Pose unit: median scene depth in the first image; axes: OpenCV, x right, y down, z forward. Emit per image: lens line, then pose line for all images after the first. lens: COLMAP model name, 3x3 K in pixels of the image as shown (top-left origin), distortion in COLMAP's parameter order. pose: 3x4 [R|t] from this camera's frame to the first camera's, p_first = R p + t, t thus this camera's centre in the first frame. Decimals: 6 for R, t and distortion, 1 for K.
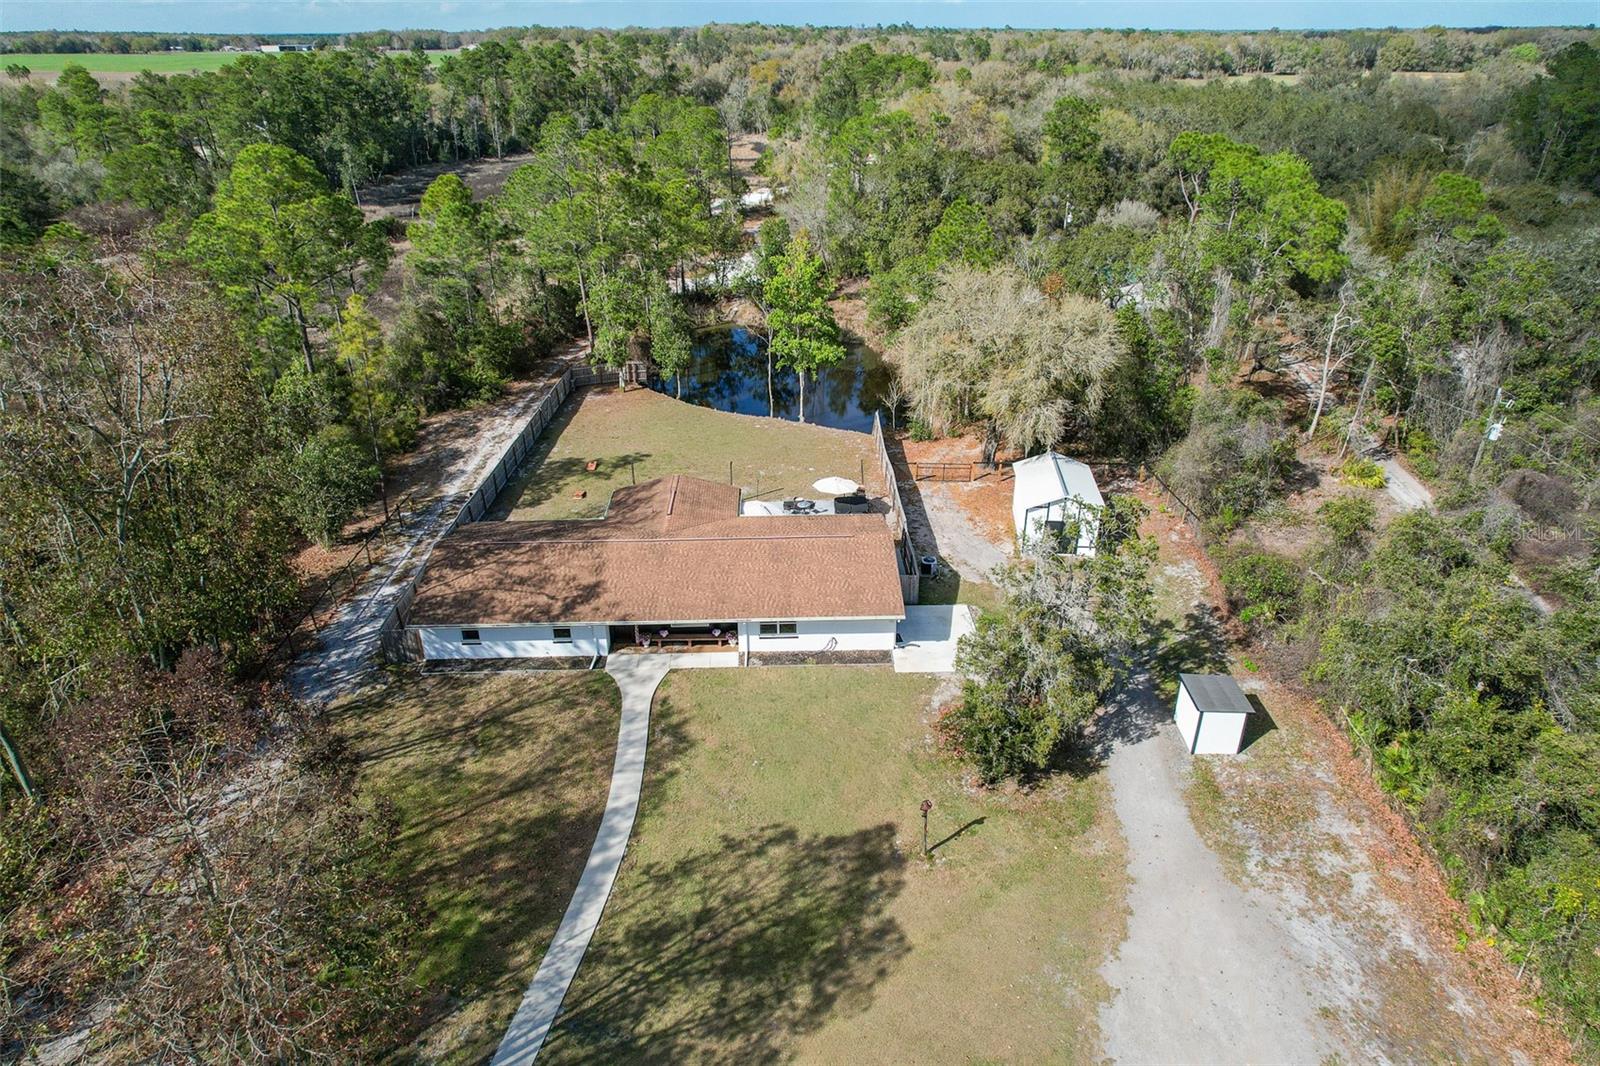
lens RADIAL K [[1017.3, 0, 800.0], [0, 1017.3, 533.0], [0, 0, 1]] dist [-0.078171, 0.069817]
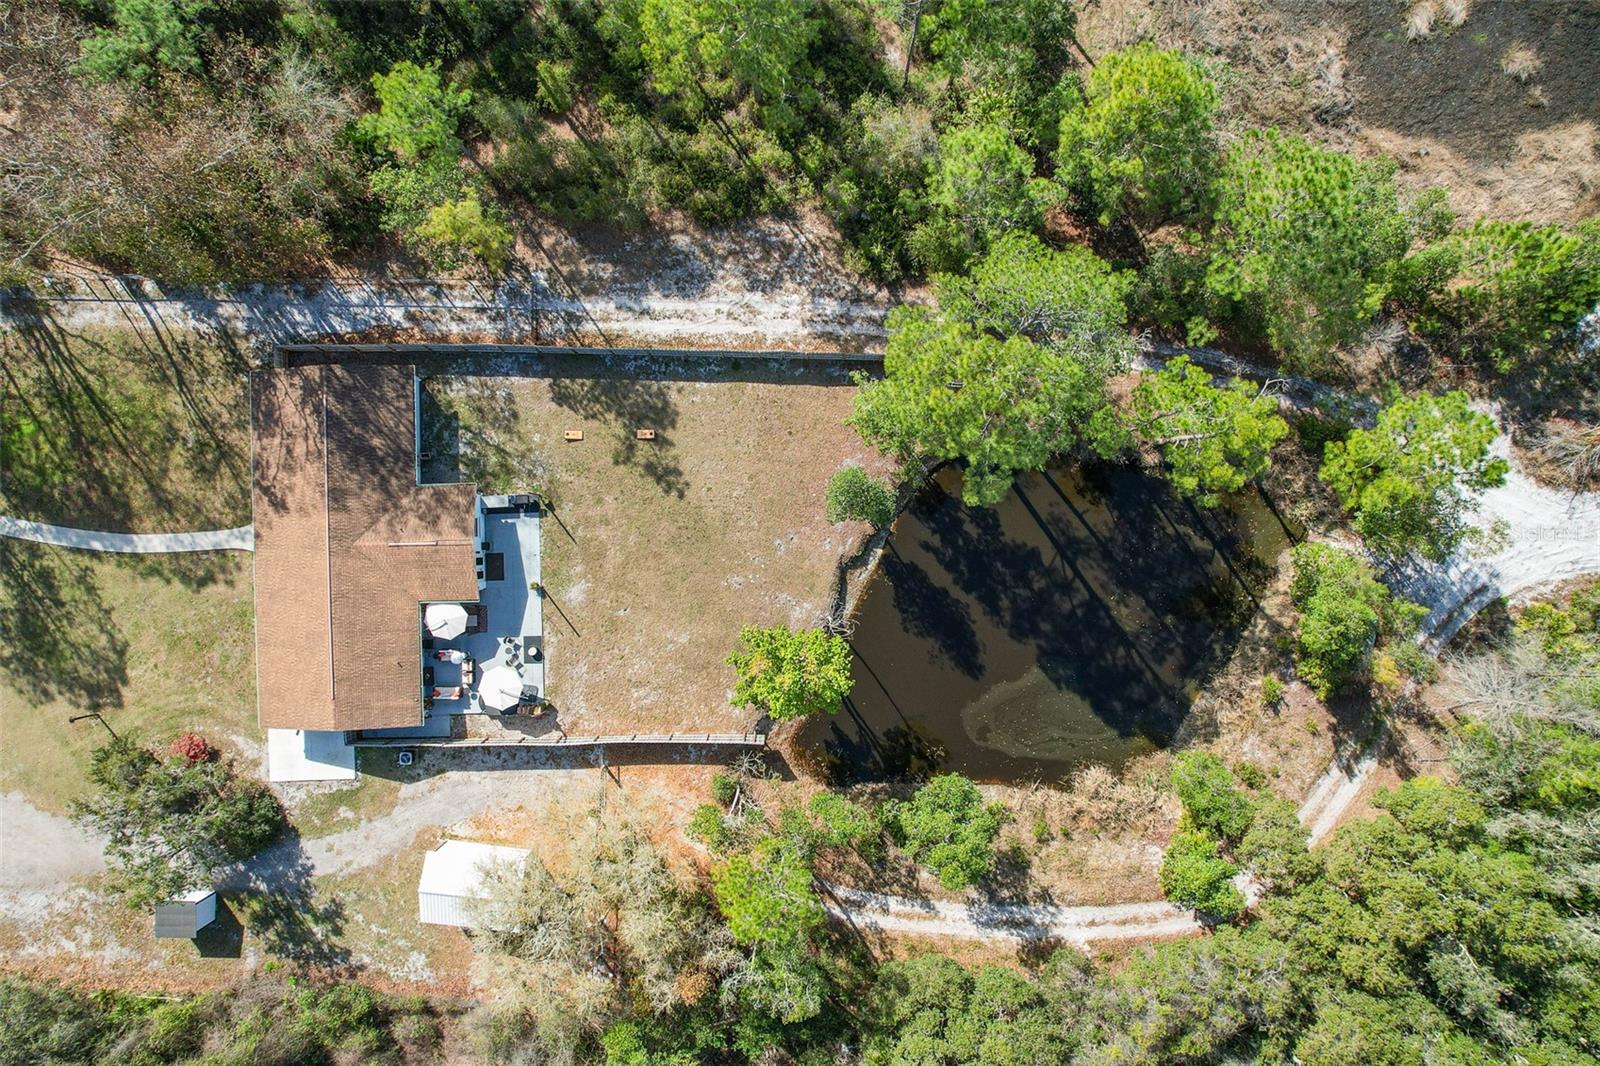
lens RADIAL K [[1017.3, 0, 800.0], [0, 1017.3, 533.0], [0, 0, 1]] dist [-0.078171, 0.069817]
pose [[-0.003676, 0.999965, 0.007540, -0.173880], [-0.437623, -0.008389, 0.899120, -1.421906], [0.899151, 0.000006, 0.437638, 1.026090]]
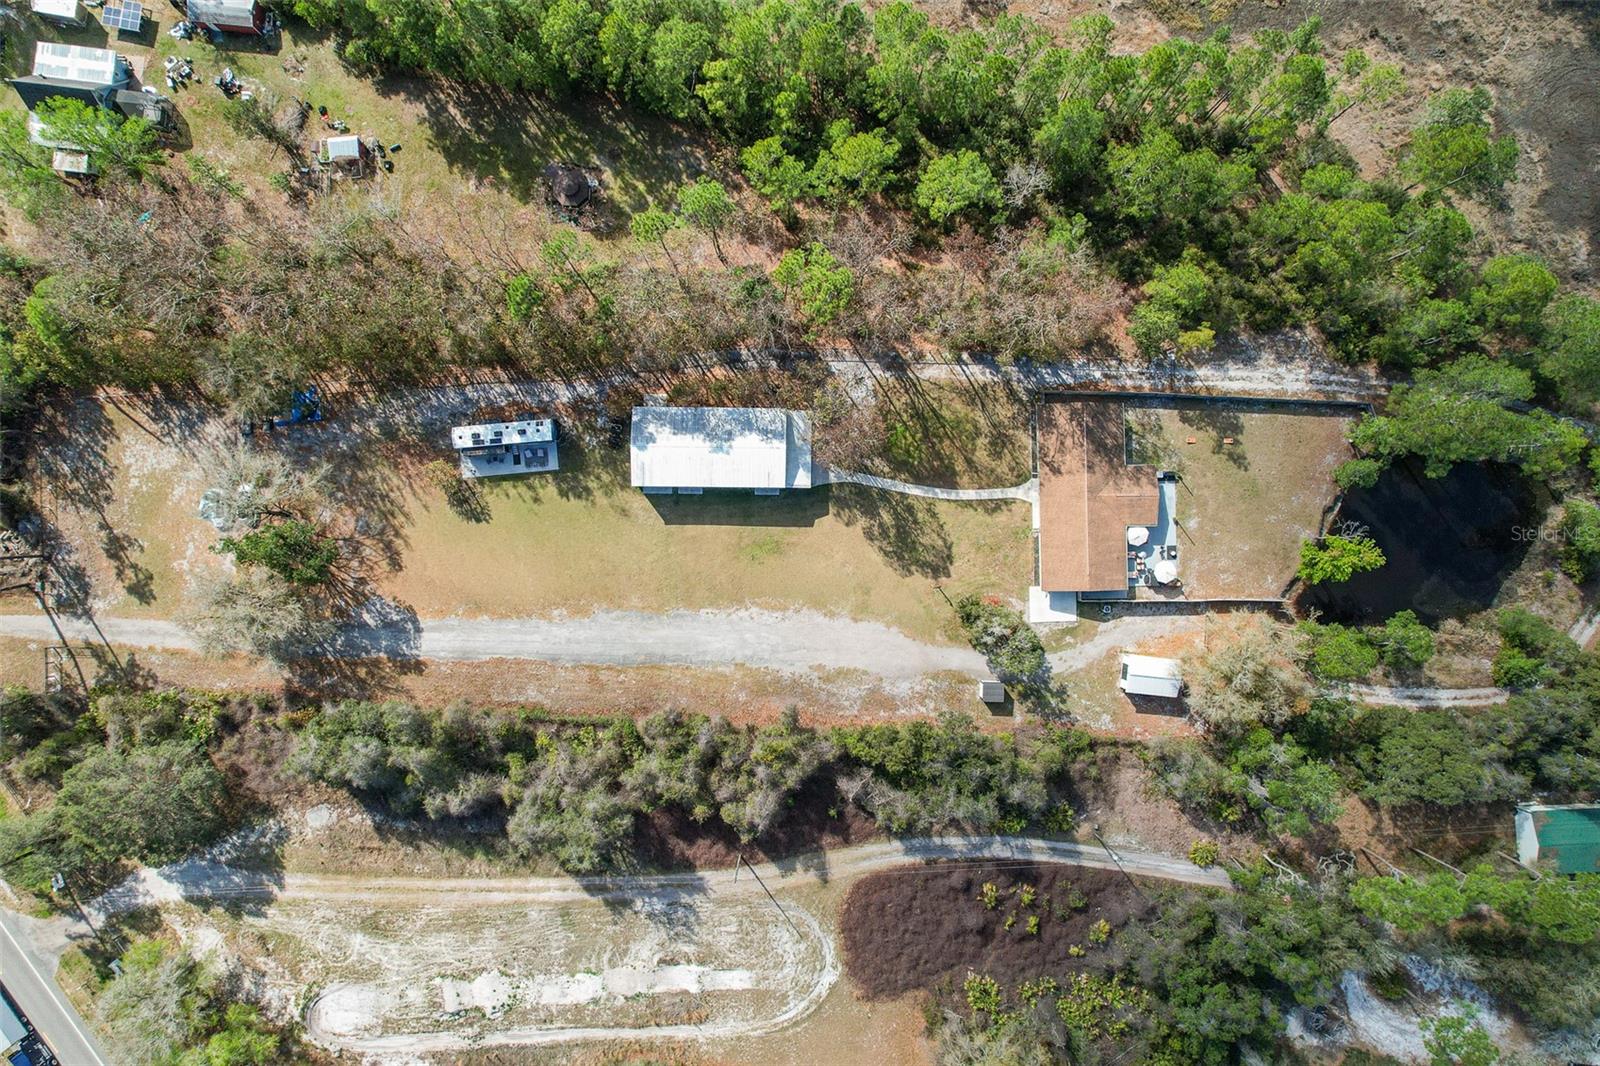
lens RADIAL K [[1017.3, 0, 800.0], [0, 1017.3, 533.0], [0, 0, 1]] dist [-0.078171, 0.069817]
pose [[-0.015450, 0.999880, 0.001168, -0.041079], [-0.442749, -0.007888, 0.896611, -1.946660], [0.896513, 0.013335, 0.442817, -0.719959]]
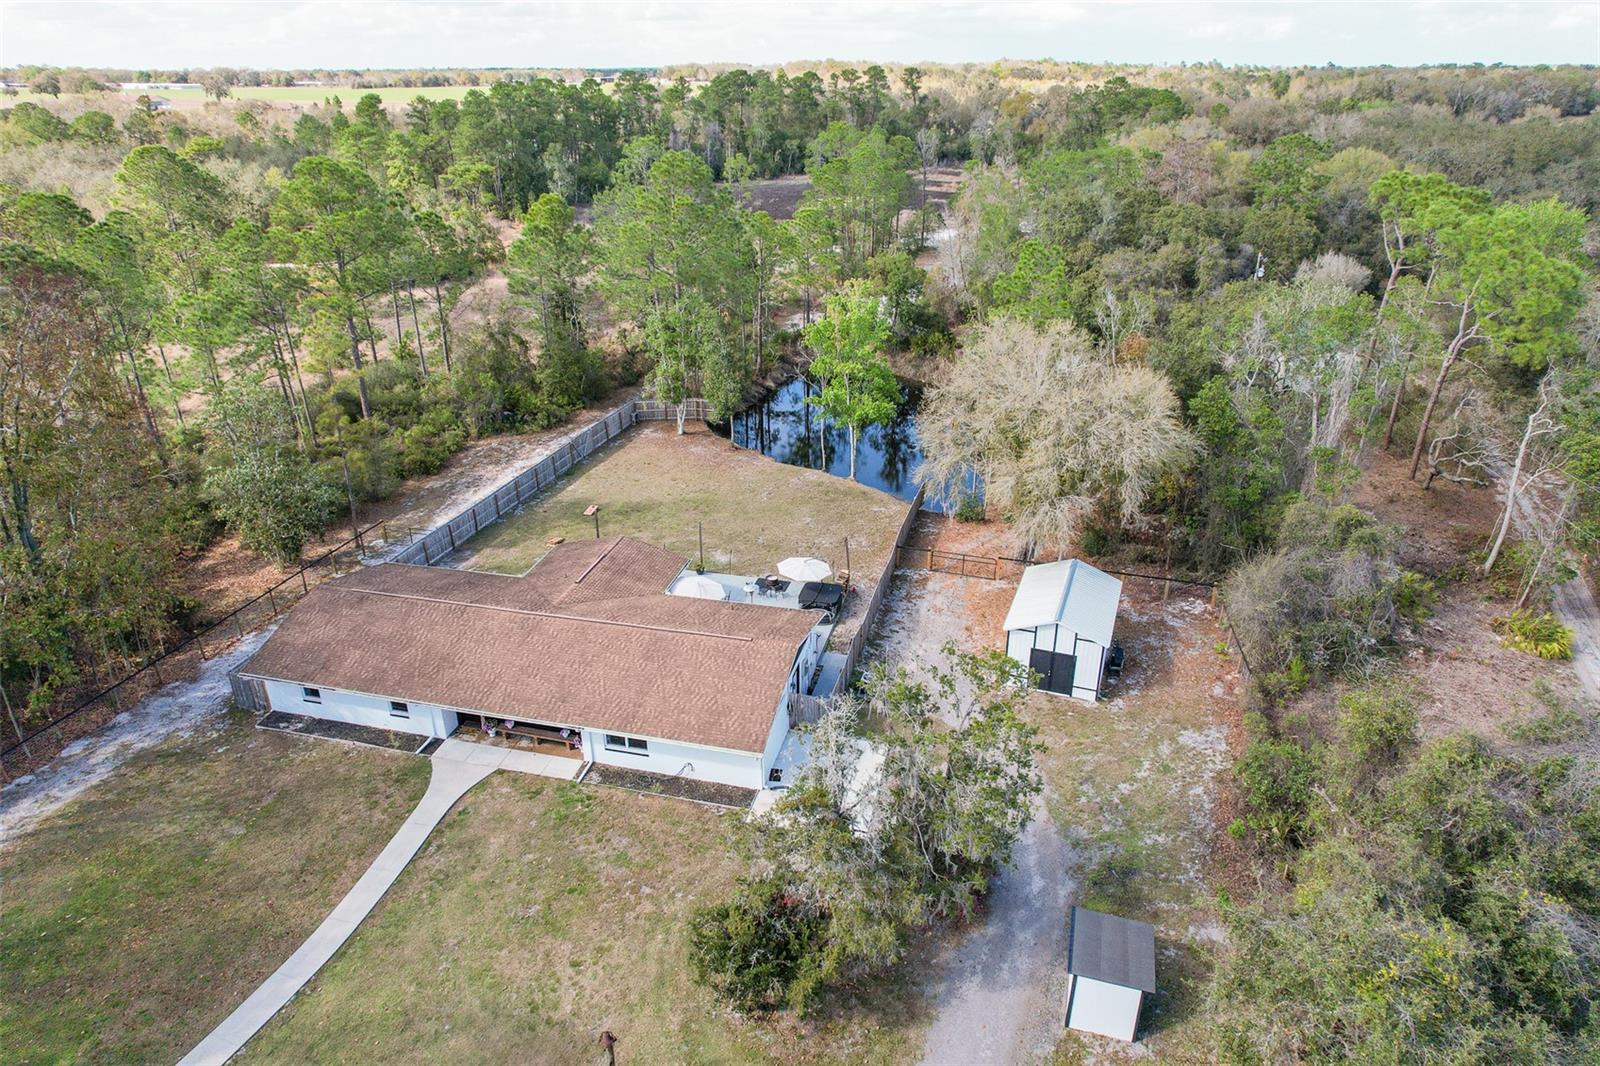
lens RADIAL K [[1017.3, 0, 800.0], [0, 1017.3, 533.0], [0, 0, 1]] dist [-0.078171, 0.069817]
pose [[0.962355, 0.113418, -0.247000, 0.297098], [-0.120944, 0.992539, -0.015465, -0.078489], [0.243403, 0.044756, 0.968892, 0.223520]]
